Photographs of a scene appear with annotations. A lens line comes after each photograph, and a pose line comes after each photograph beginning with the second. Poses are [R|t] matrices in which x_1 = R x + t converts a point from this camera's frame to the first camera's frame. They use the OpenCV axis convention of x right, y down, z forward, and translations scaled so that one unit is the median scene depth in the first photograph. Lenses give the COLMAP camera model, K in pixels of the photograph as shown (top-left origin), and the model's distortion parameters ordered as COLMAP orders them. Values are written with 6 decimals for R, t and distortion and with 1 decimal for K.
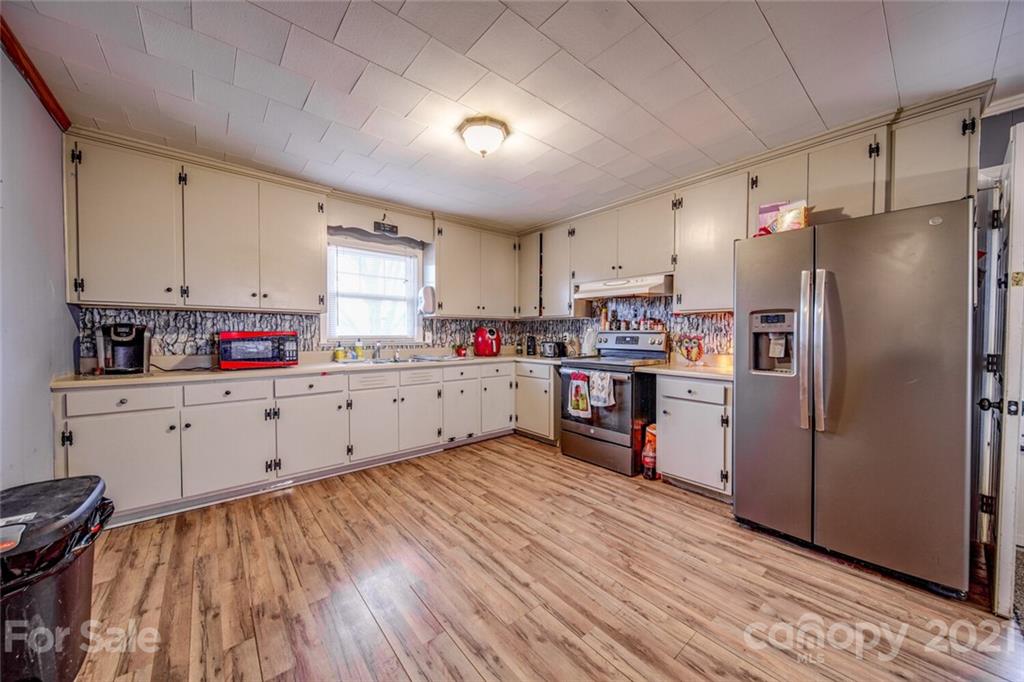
lens RADIAL K [[363.5, 0, 509.9], [0, 363.5, 341.6], [0, 0, 1]] dist [0.000971, 0.000088]
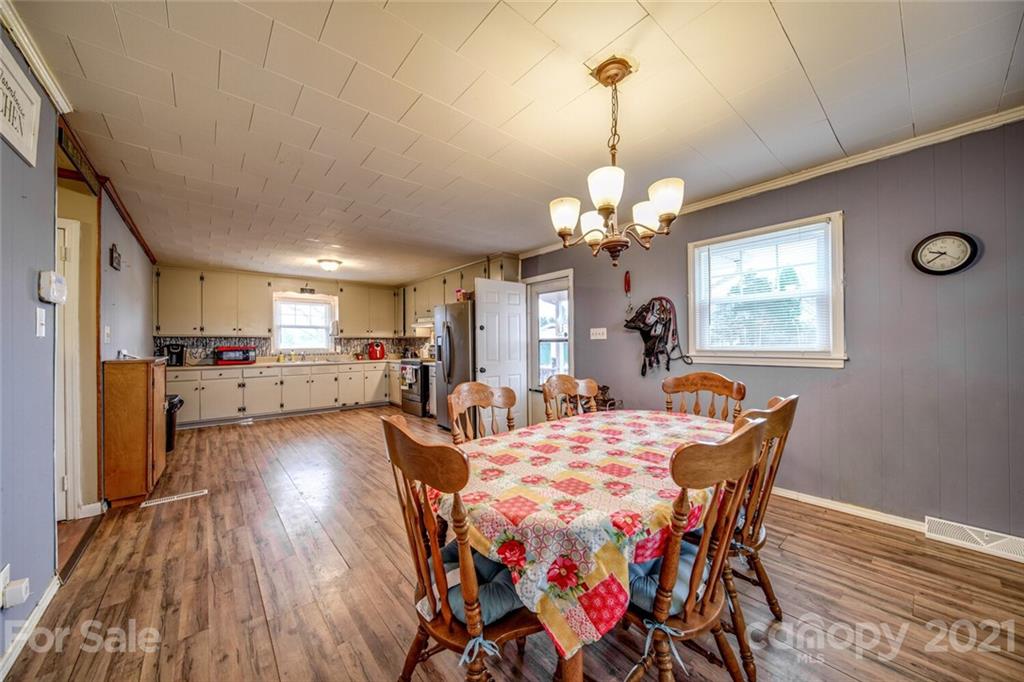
lens RADIAL K [[363.5, 0, 509.9], [0, 363.5, 341.6], [0, 0, 1]] dist [0.000971, 0.000088]
pose [[0.999953, -0.009675, -0.000568, 0.854629], [0.009655, 0.999565, -0.027882, 0.014818], [0.000837, 0.027876, 0.999611, -1.054362]]
